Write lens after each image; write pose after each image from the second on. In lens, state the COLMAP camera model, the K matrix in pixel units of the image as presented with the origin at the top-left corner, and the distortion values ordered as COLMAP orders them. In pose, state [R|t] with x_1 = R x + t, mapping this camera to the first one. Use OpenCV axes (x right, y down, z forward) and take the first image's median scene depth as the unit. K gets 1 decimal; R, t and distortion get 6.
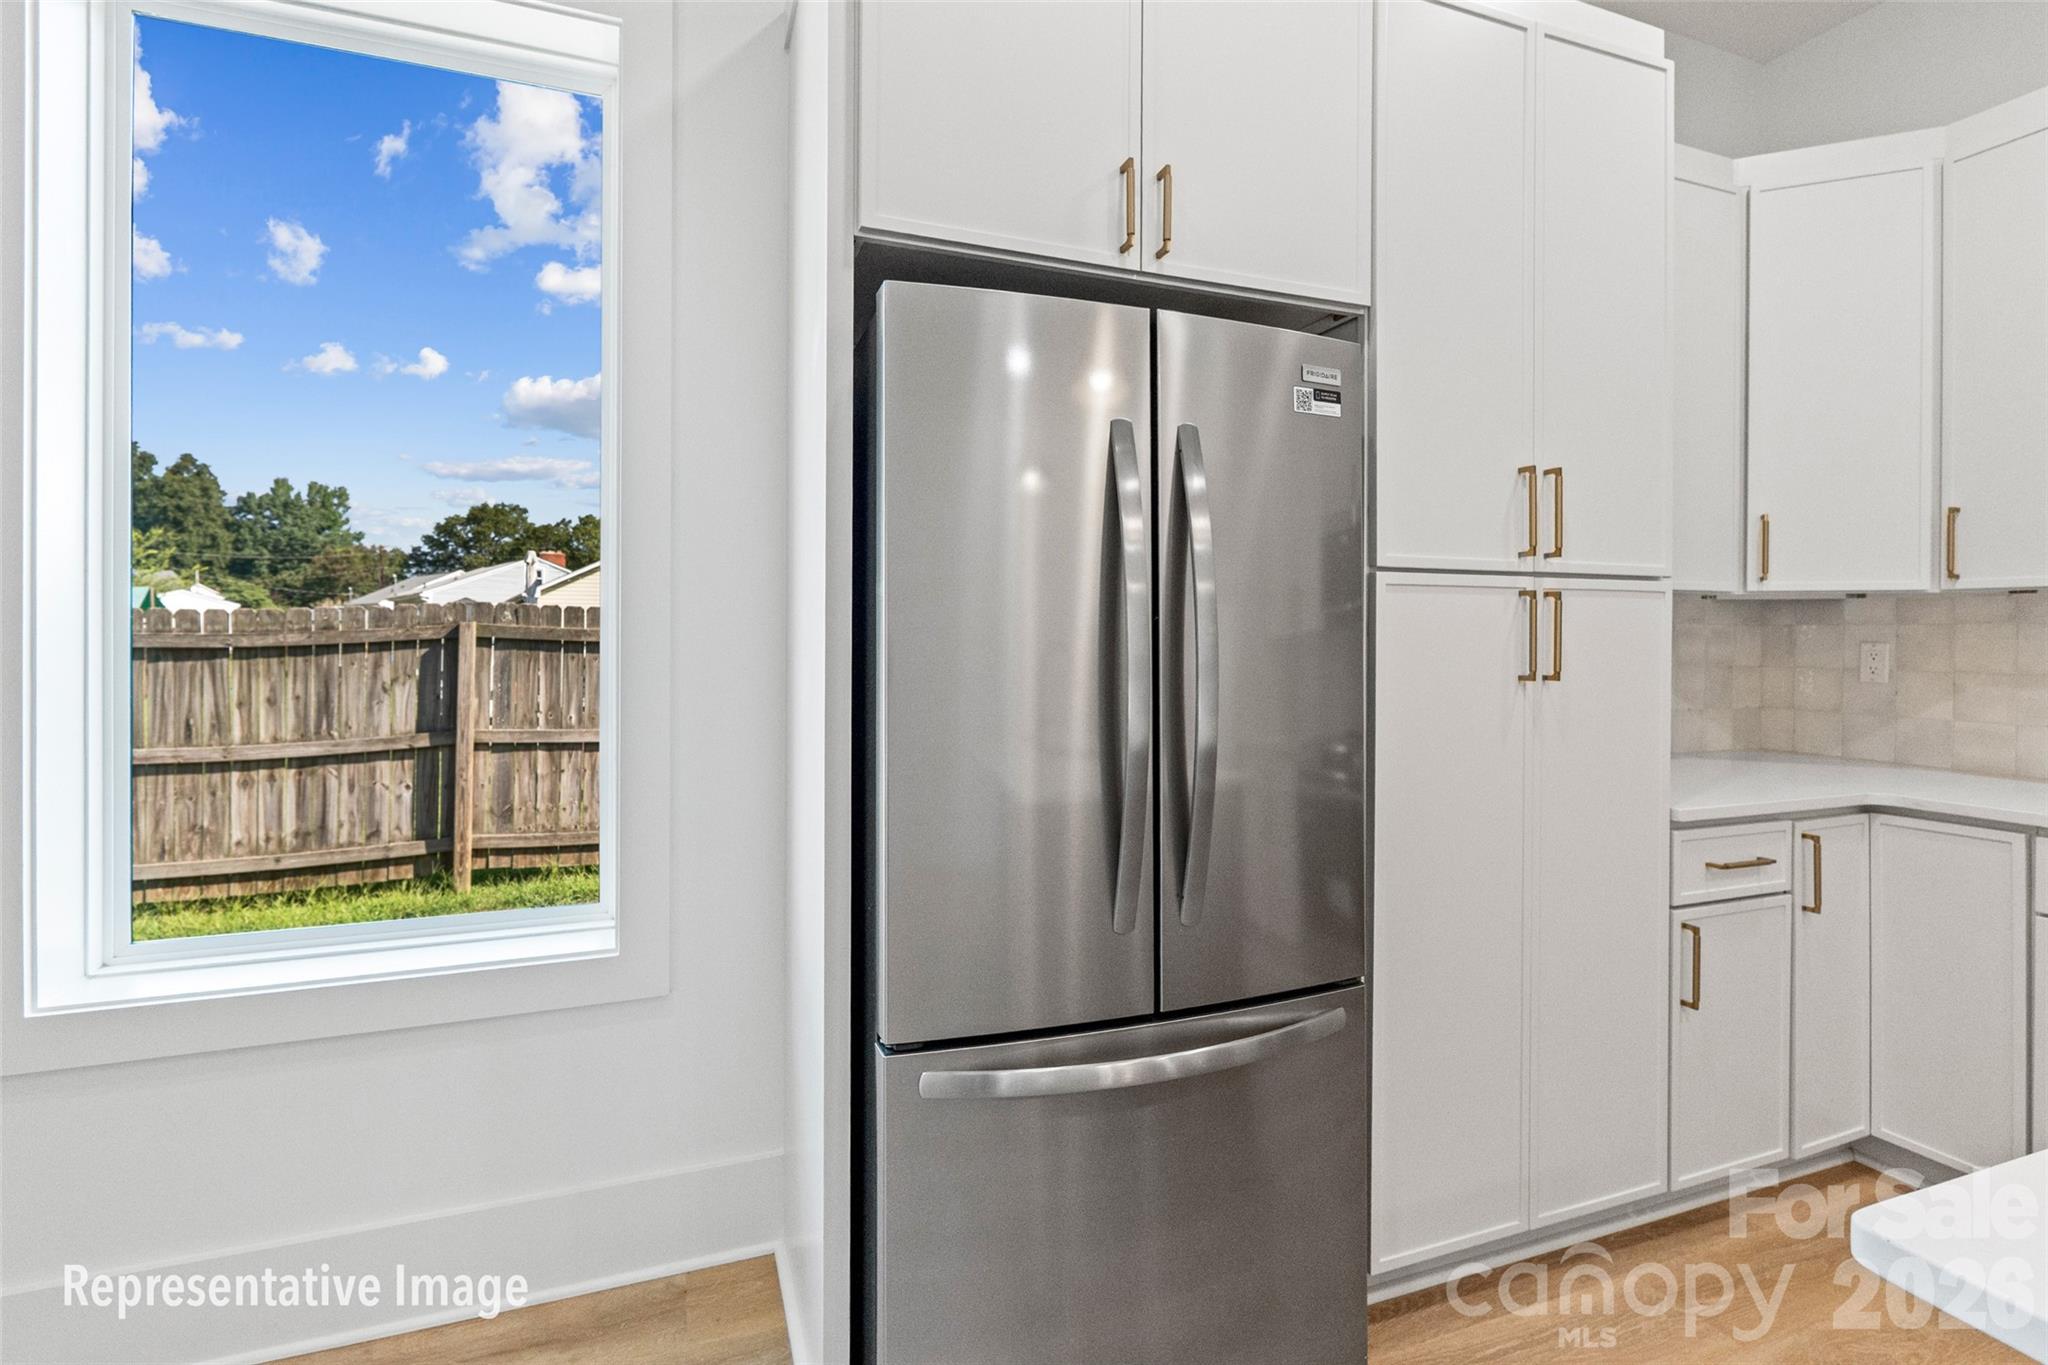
lens RADIAL K [[954.3, 0, 1025.0], [0, 954.3, 642.4], [0, 0, 1]] dist [-0.008736, 0.001256]
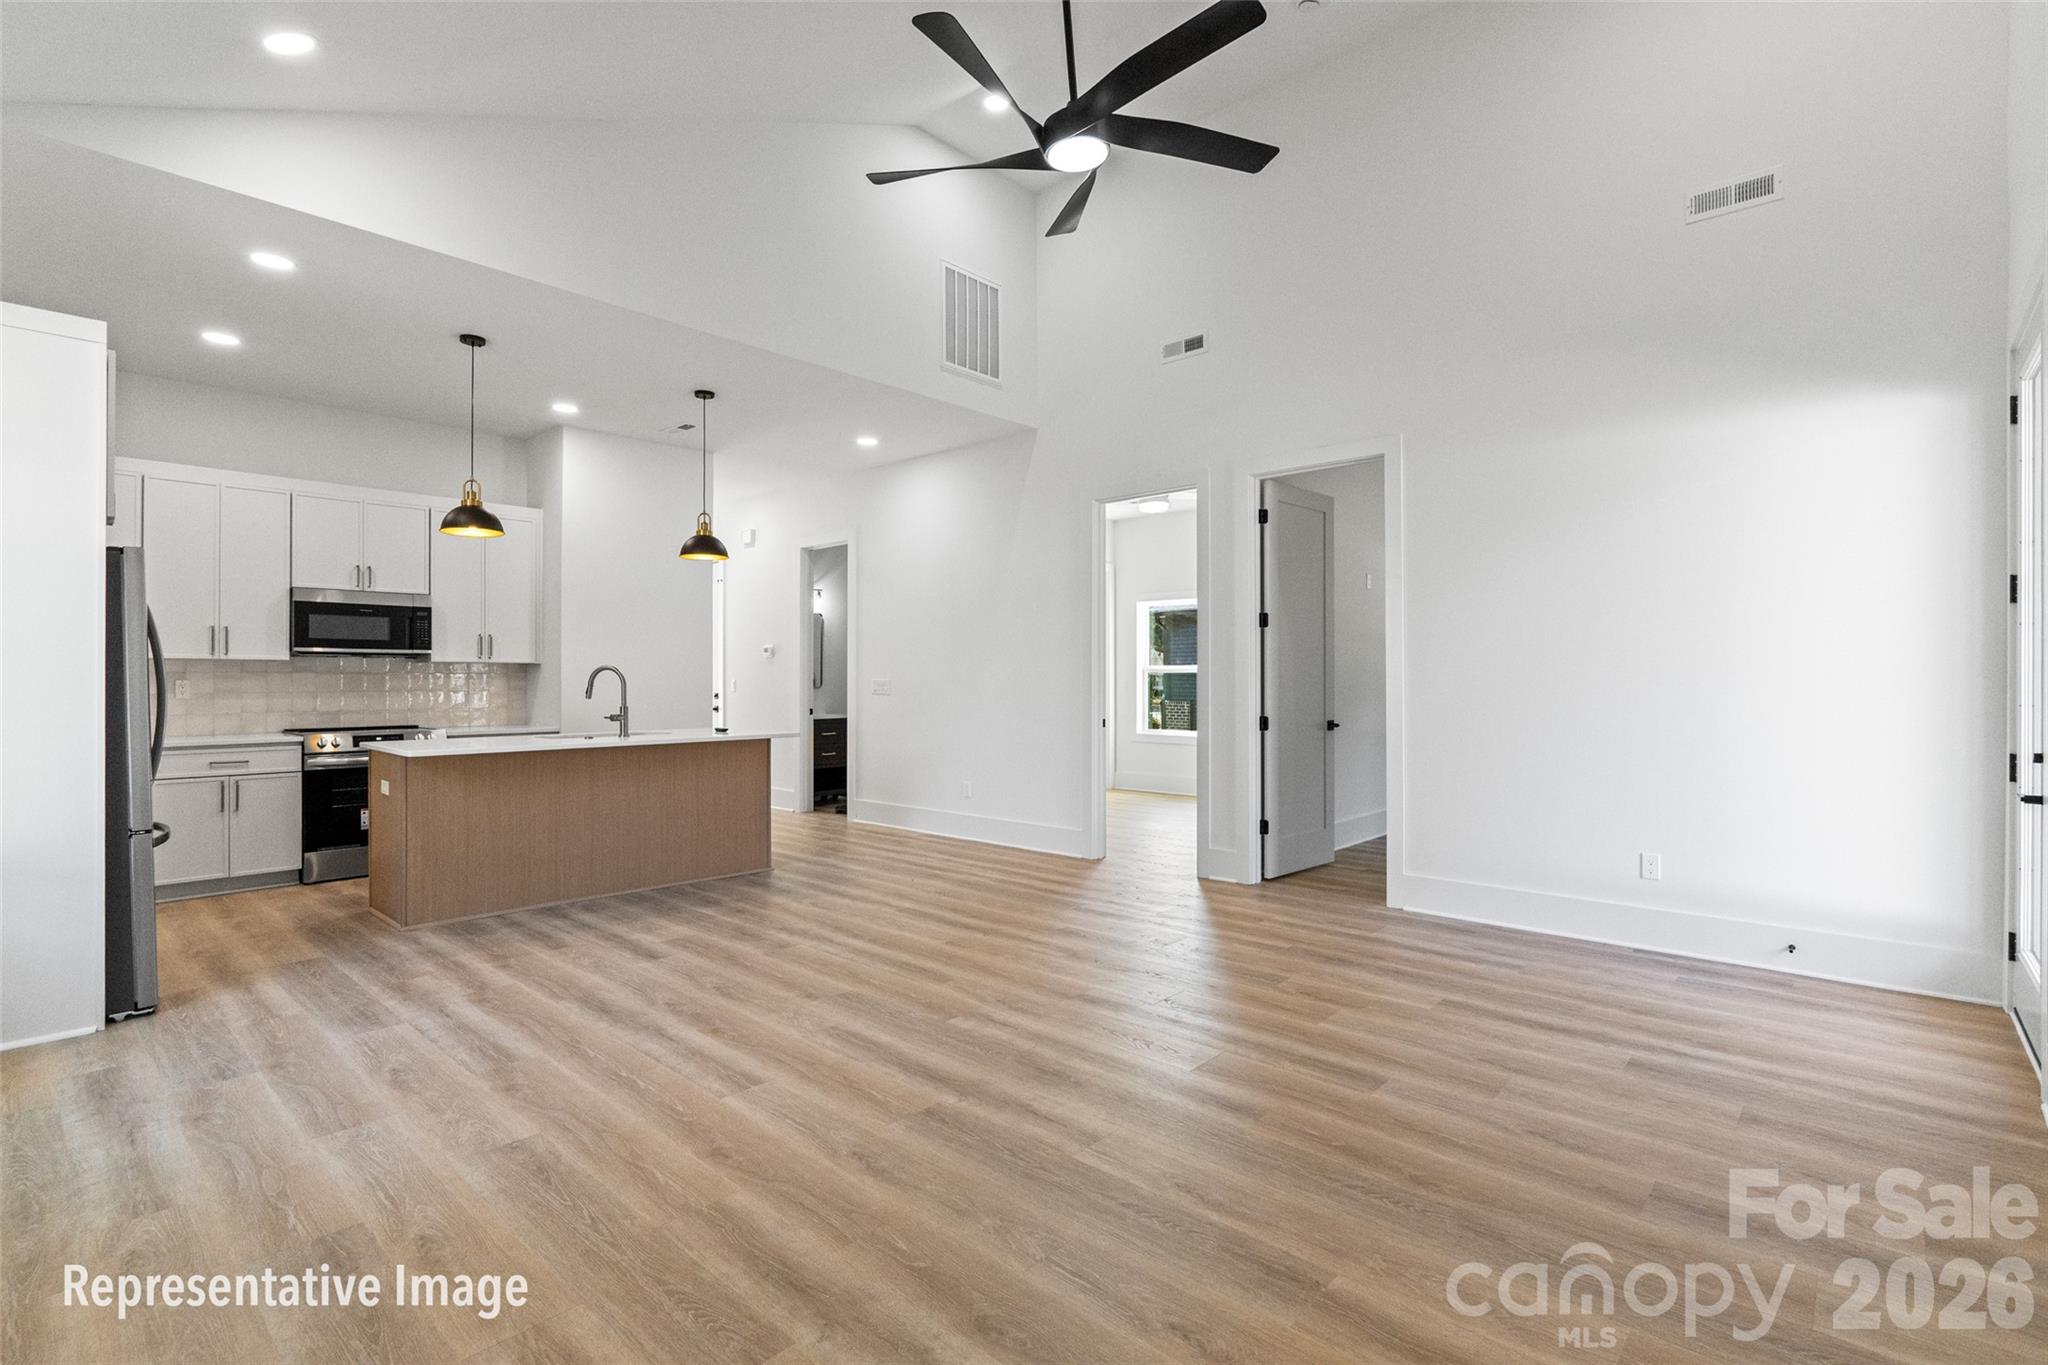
lens RADIAL K [[954.3, 0, 1024.5], [0, 954.3, 689.4], [0, 0, 1]] dist [-0.008736, 0.001256]
pose [[-0.453873, -0.012557, 0.890978, -2.080716], [0.006133, 0.999833, 0.017215, -0.004119], [-0.891045, 0.013278, -0.453720, -0.000471]]
